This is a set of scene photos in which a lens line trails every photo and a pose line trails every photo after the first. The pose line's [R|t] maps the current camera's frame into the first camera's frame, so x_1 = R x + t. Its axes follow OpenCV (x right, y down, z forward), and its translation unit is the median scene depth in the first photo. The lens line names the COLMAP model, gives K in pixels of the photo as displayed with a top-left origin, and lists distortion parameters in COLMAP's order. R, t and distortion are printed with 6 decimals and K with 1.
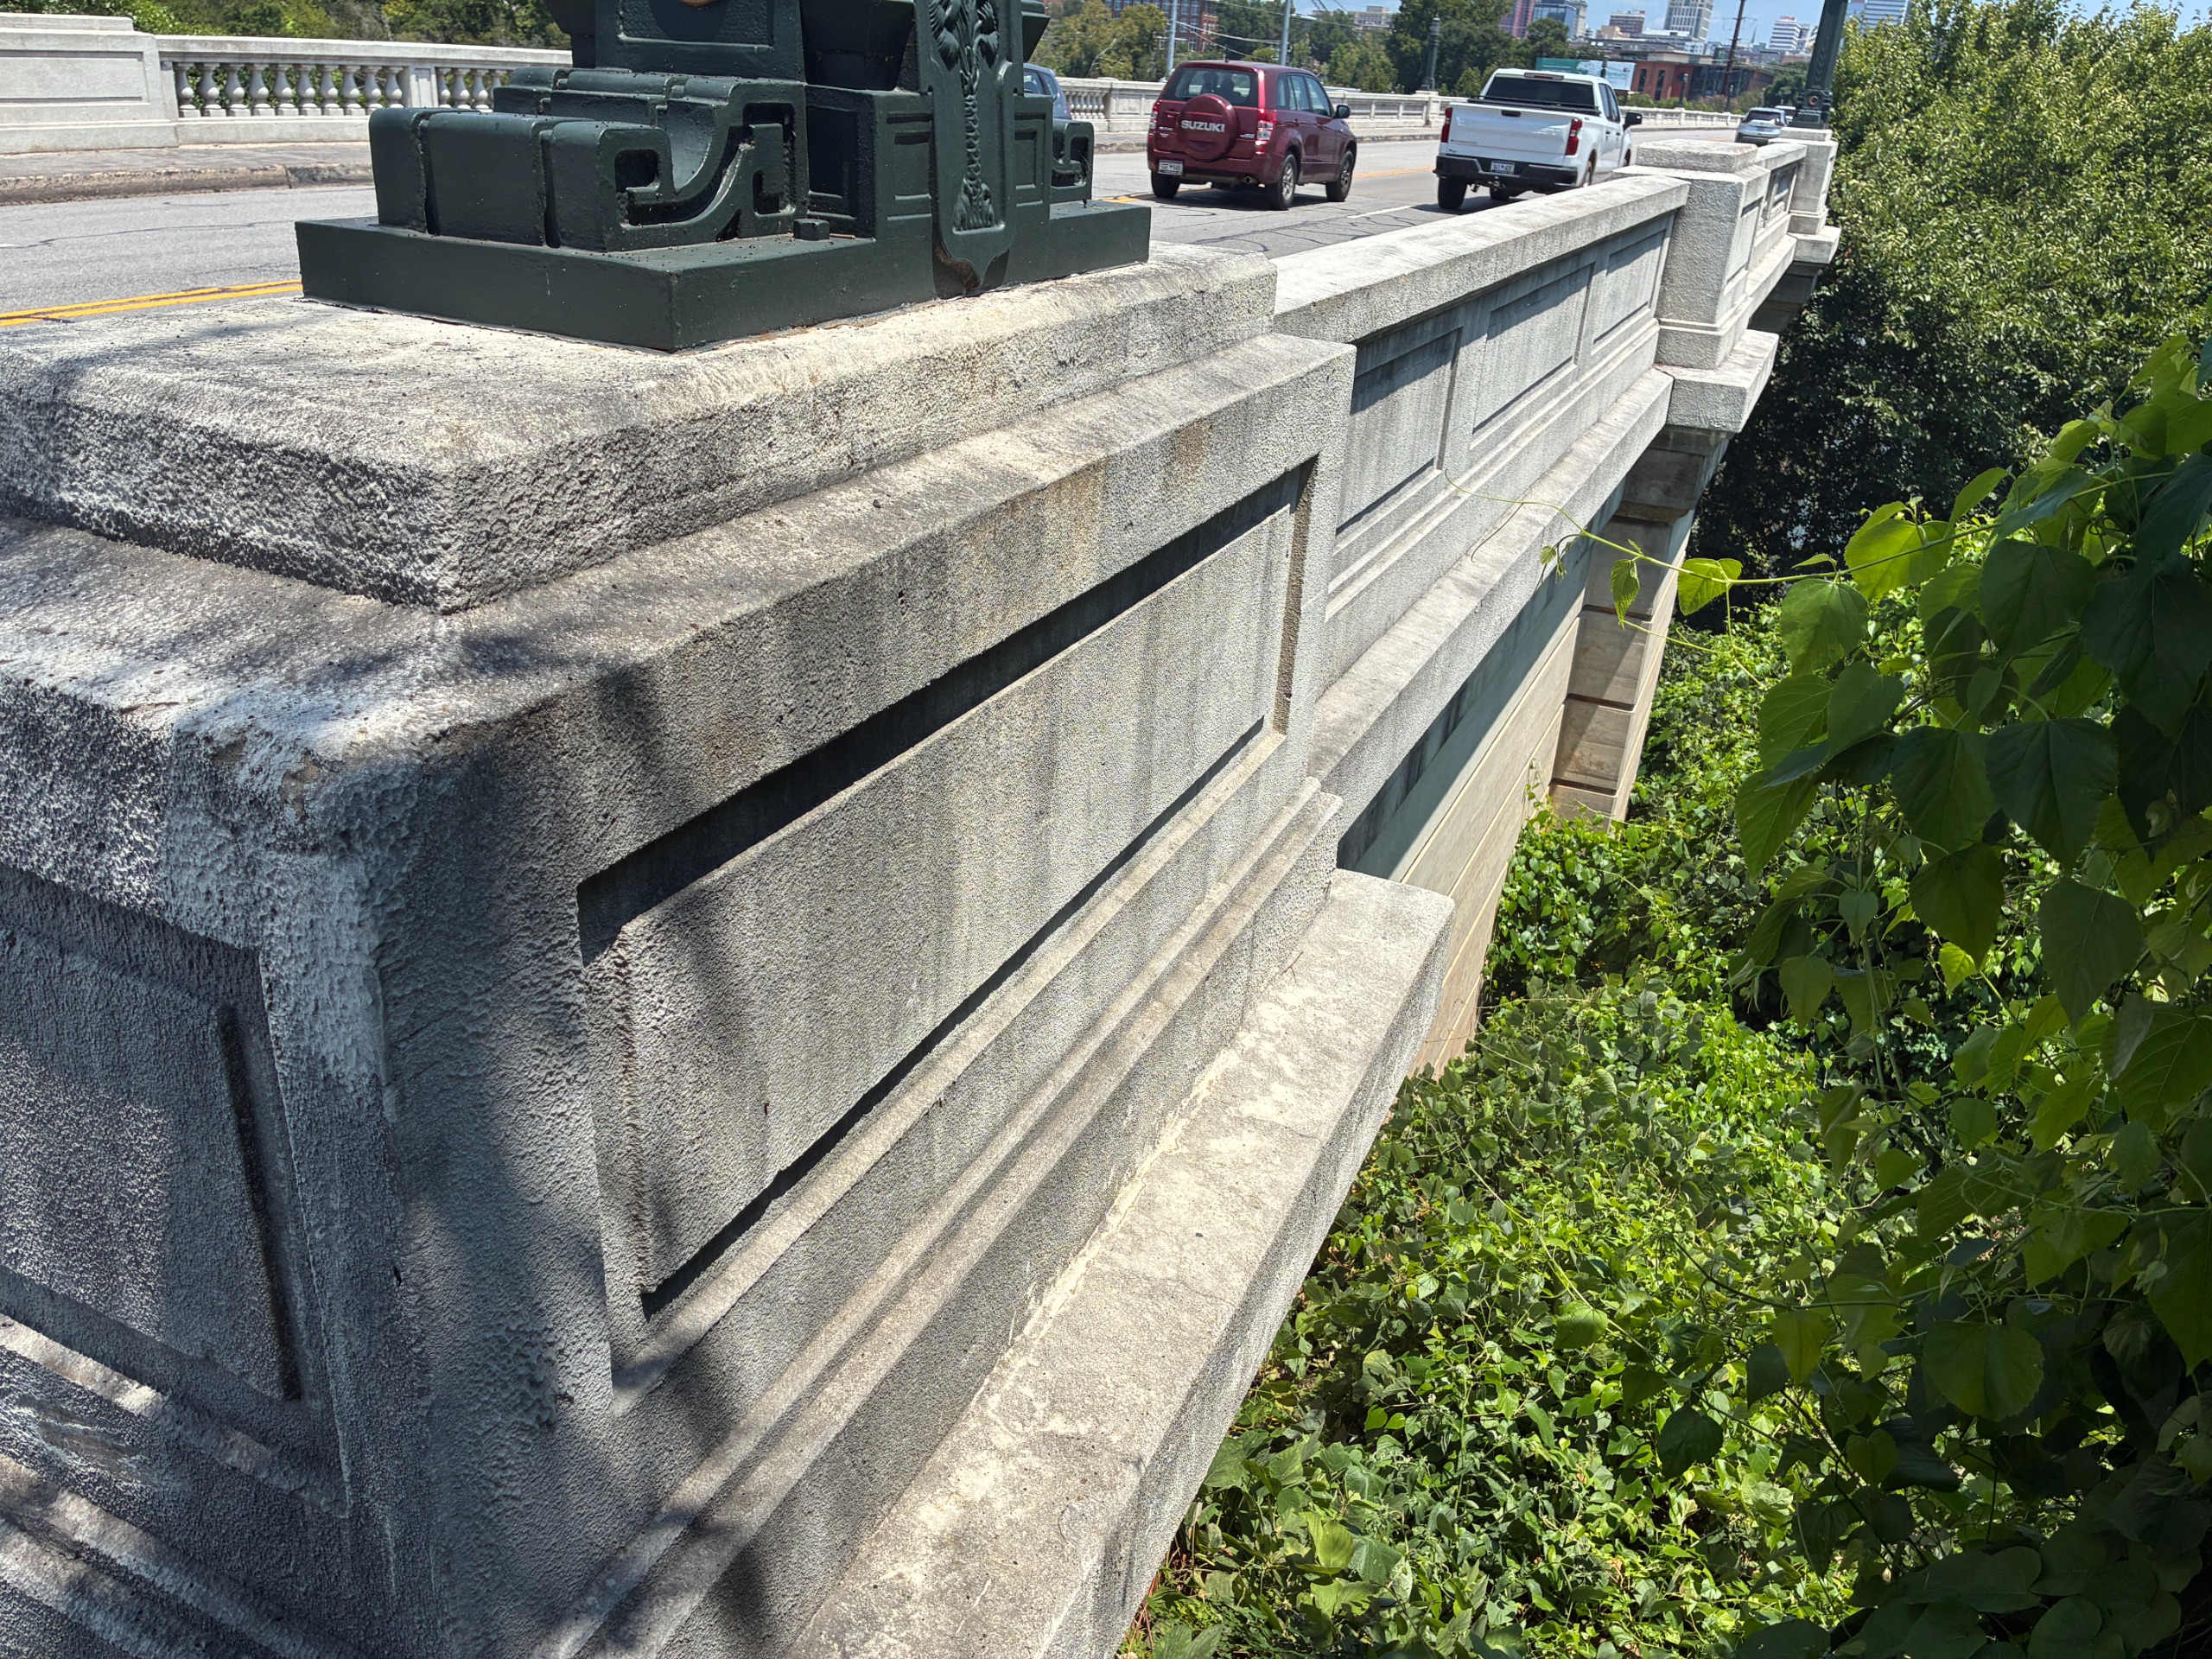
lens RADIAL K [[1657.4, 0, 1118.1], [0, 1657.4, 841.6], [0, 0, 1]] dist [0.045261, -0.045973]
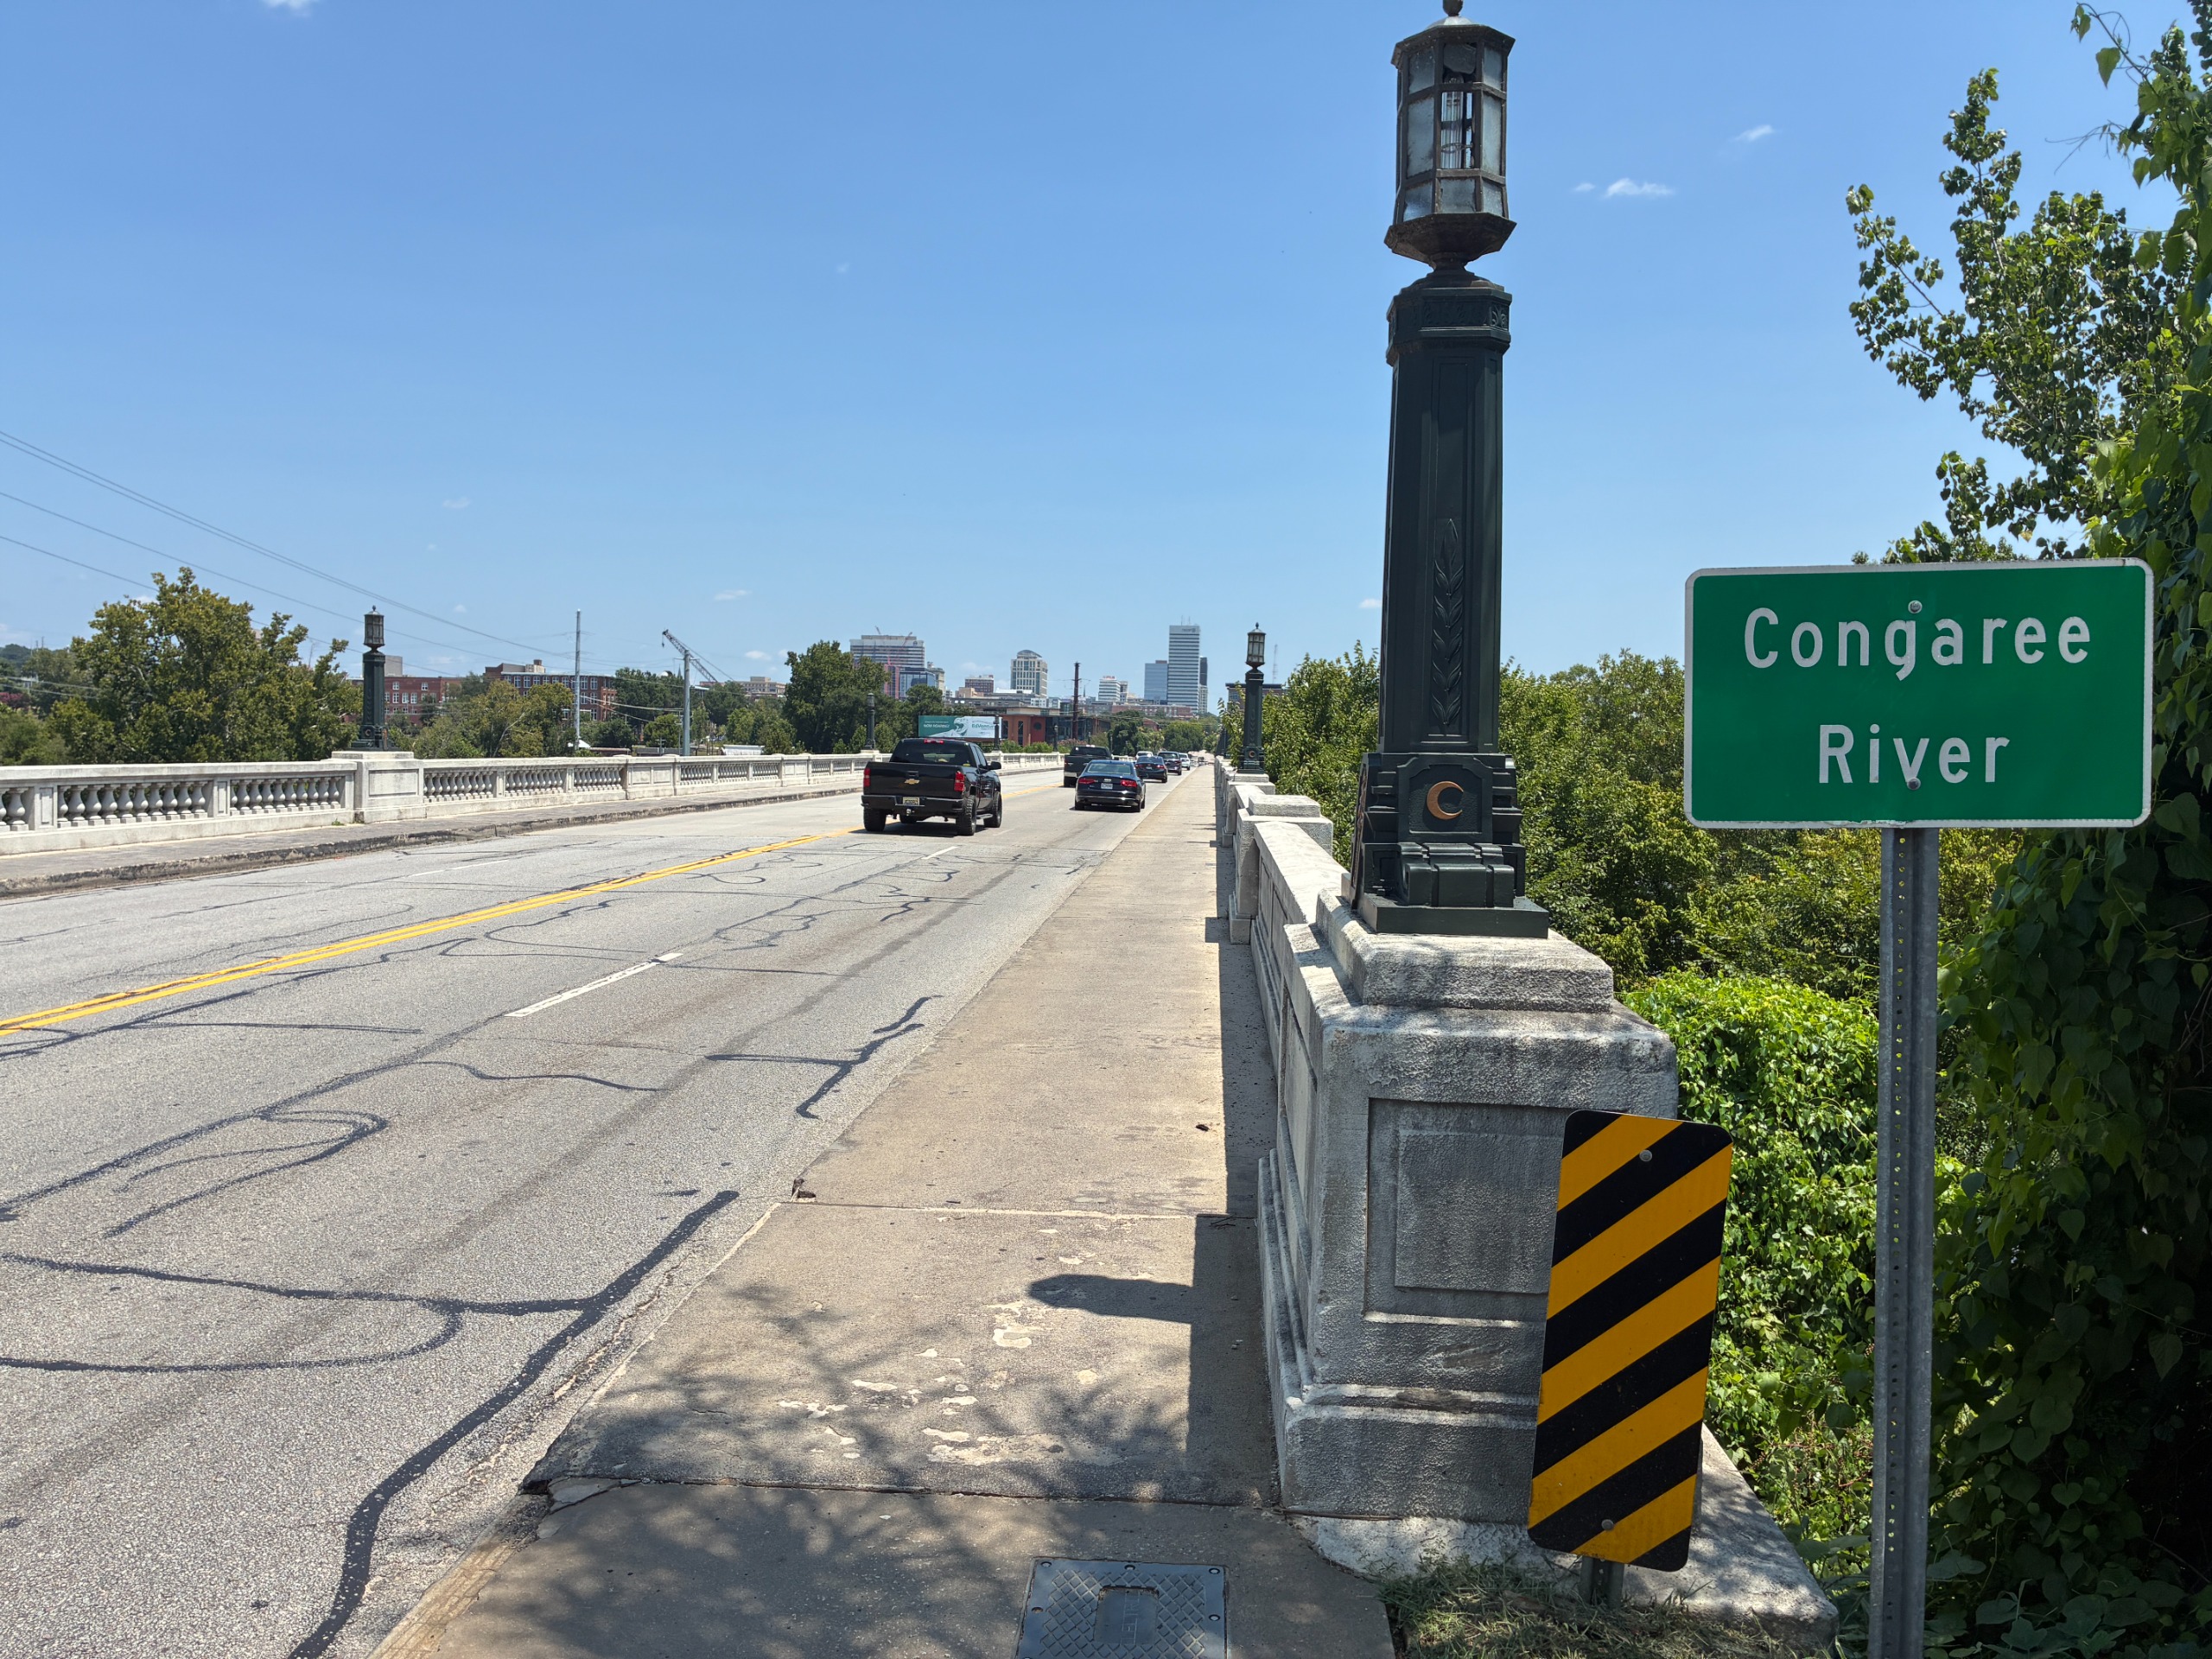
lens RADIAL K [[1657.4, 0, 1106.5], [0, 1657.4, 849.5], [0, 0, 1]] dist [0.045261, -0.045973]
pose [[0.941185, -0.063804, 0.331814, -2.184811], [0.176220, 0.930572, -0.320907, 0.396777], [-0.288302, 0.360505, 0.887084, -1.563750]]
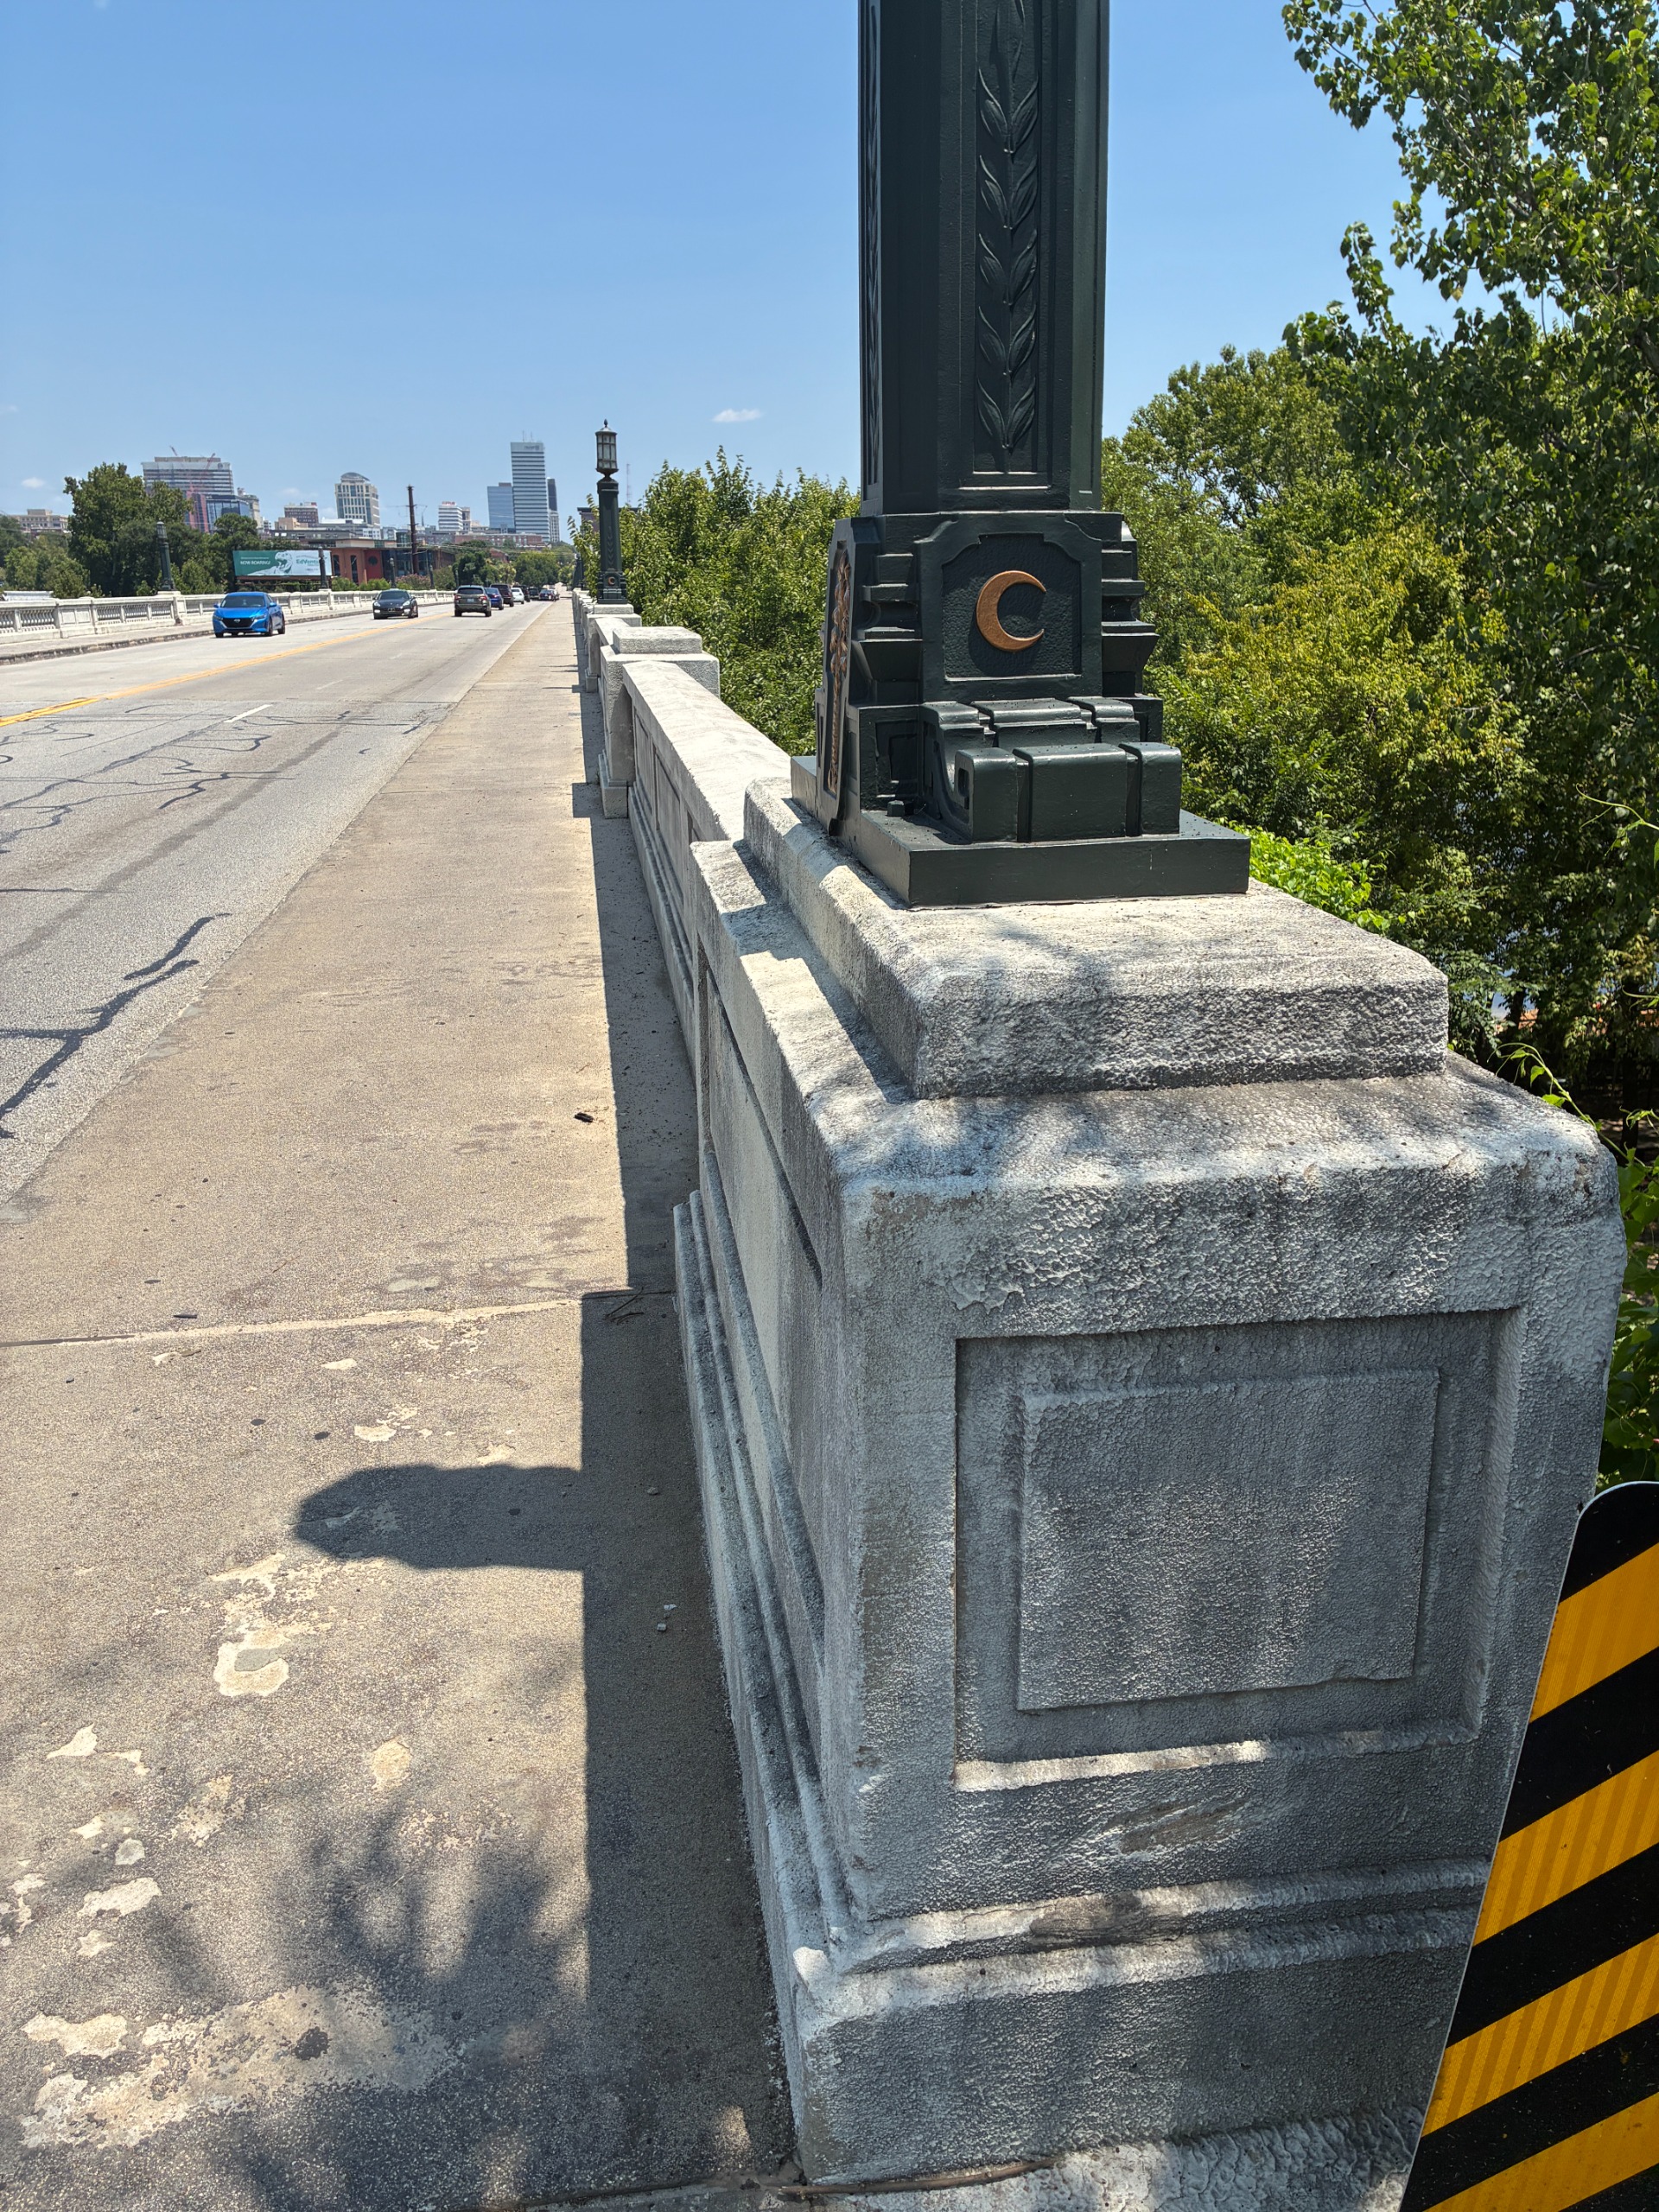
lens RADIAL K [[1657.4, 0, 844.6], [0, 1657.4, 1094.8], [0, 0, 1]] dist [0.045261, -0.045973]
pose [[0.843278, -0.224451, 0.488368, -1.453444], [0.280959, 0.958686, -0.044533, -0.185358], [-0.458196, 0.174765, 0.871501, -0.043833]]
